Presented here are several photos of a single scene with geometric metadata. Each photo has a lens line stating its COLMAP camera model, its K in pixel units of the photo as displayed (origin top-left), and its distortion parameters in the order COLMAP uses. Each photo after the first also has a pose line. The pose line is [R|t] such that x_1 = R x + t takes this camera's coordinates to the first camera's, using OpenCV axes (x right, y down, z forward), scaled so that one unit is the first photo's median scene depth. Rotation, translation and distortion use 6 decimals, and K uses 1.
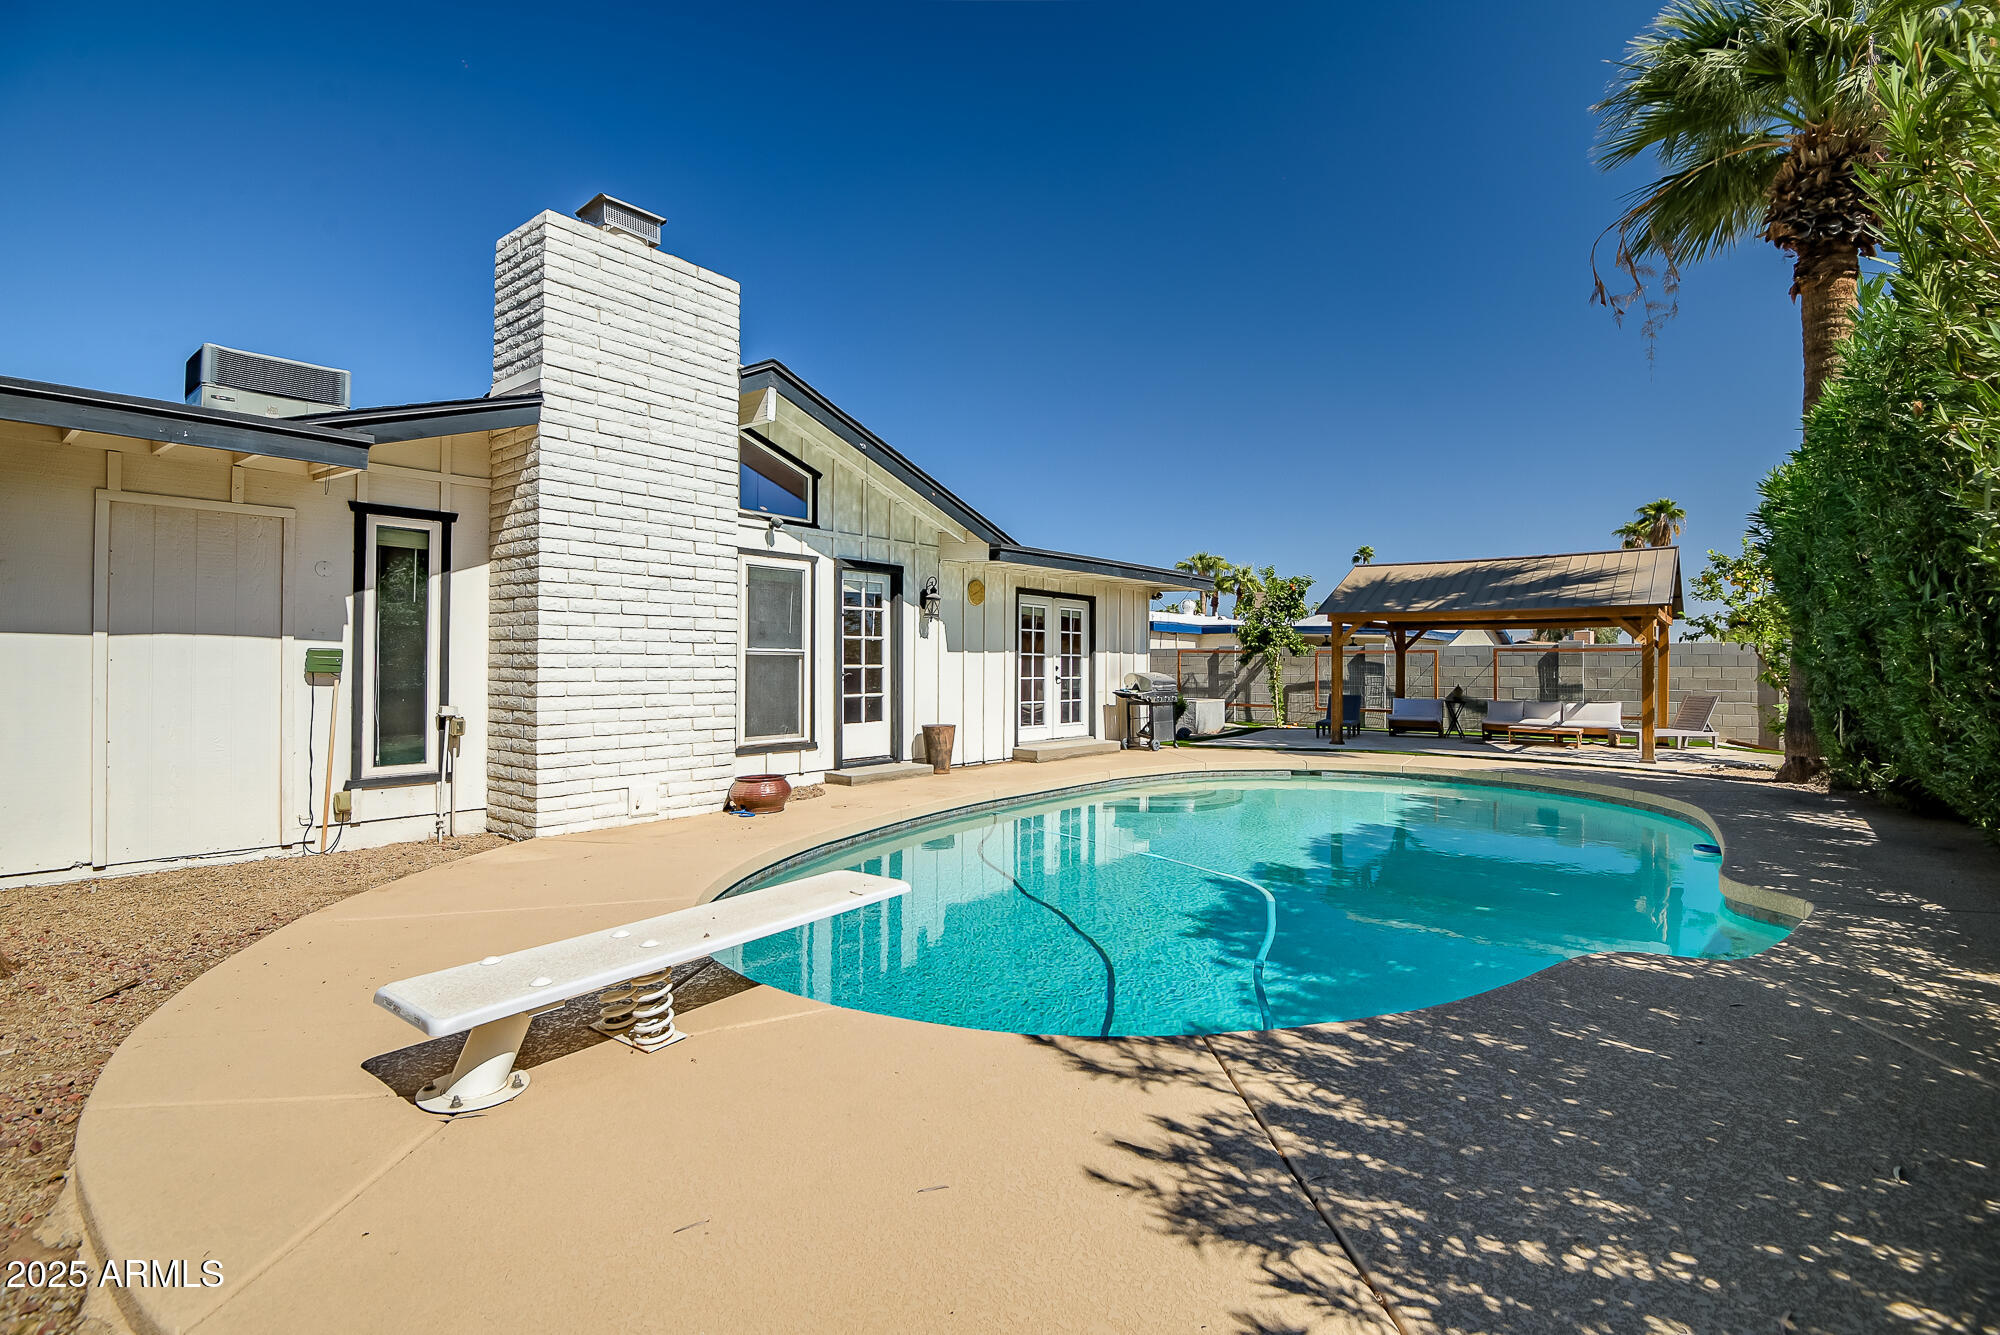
lens RADIAL K [[923.0, 0, 993.2], [0, 923.0, 657.2], [0, 0, 1]] dist [0.001418, -0.020666]
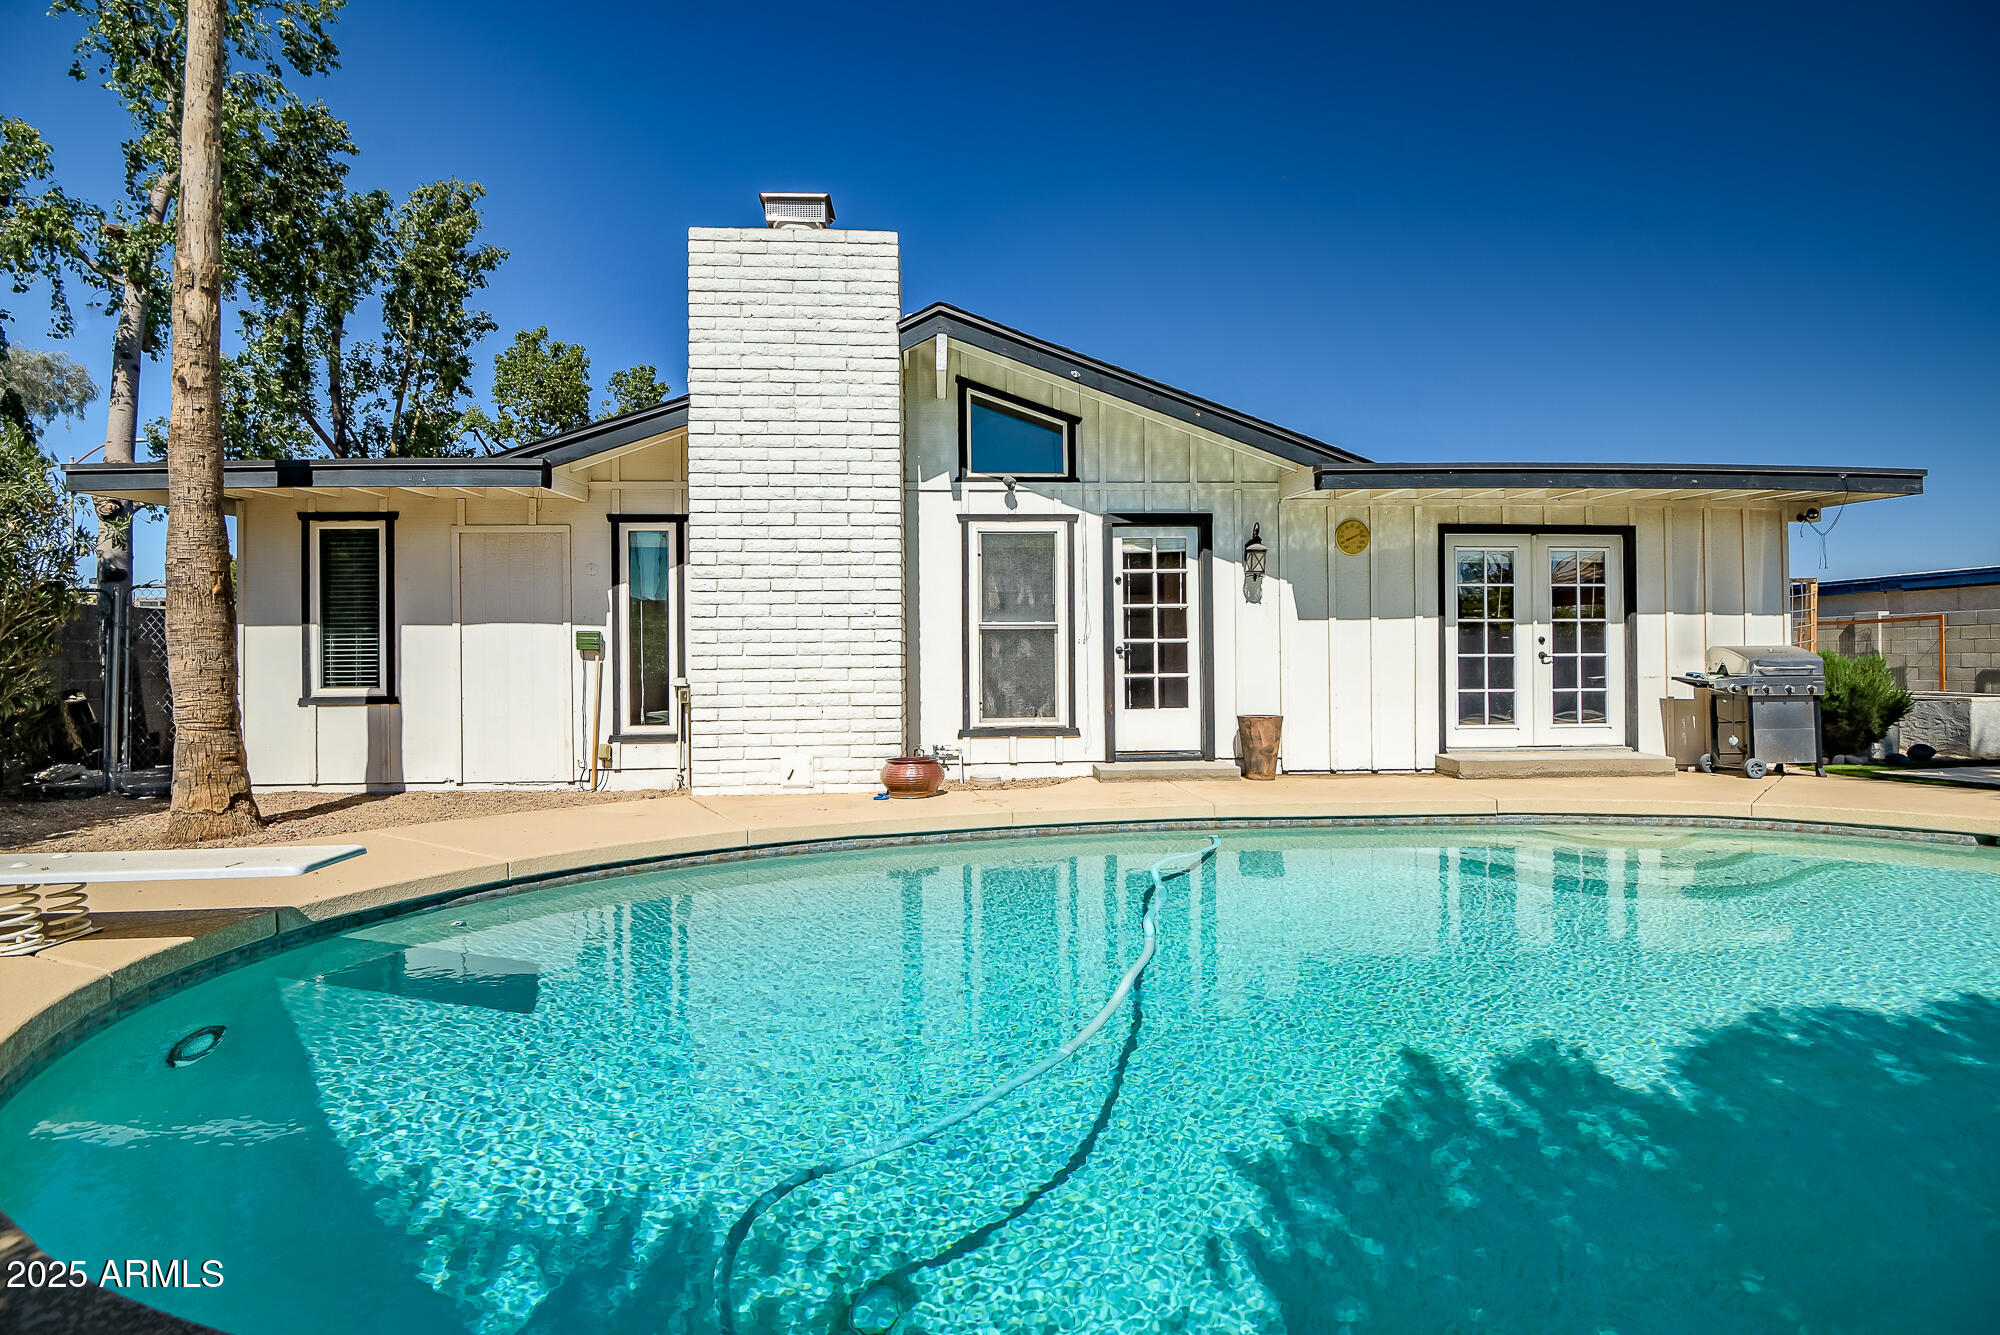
lens RADIAL K [[923.0, 0, 993.2], [0, 923.0, 657.2], [0, 0, 1]] dist [0.001418, -0.020666]
pose [[0.674904, -0.010356, -0.737833, 0.395802], [0.016755, 0.999859, 0.001292, 0.022704], [0.737715, -0.013234, 0.674982, 0.357081]]
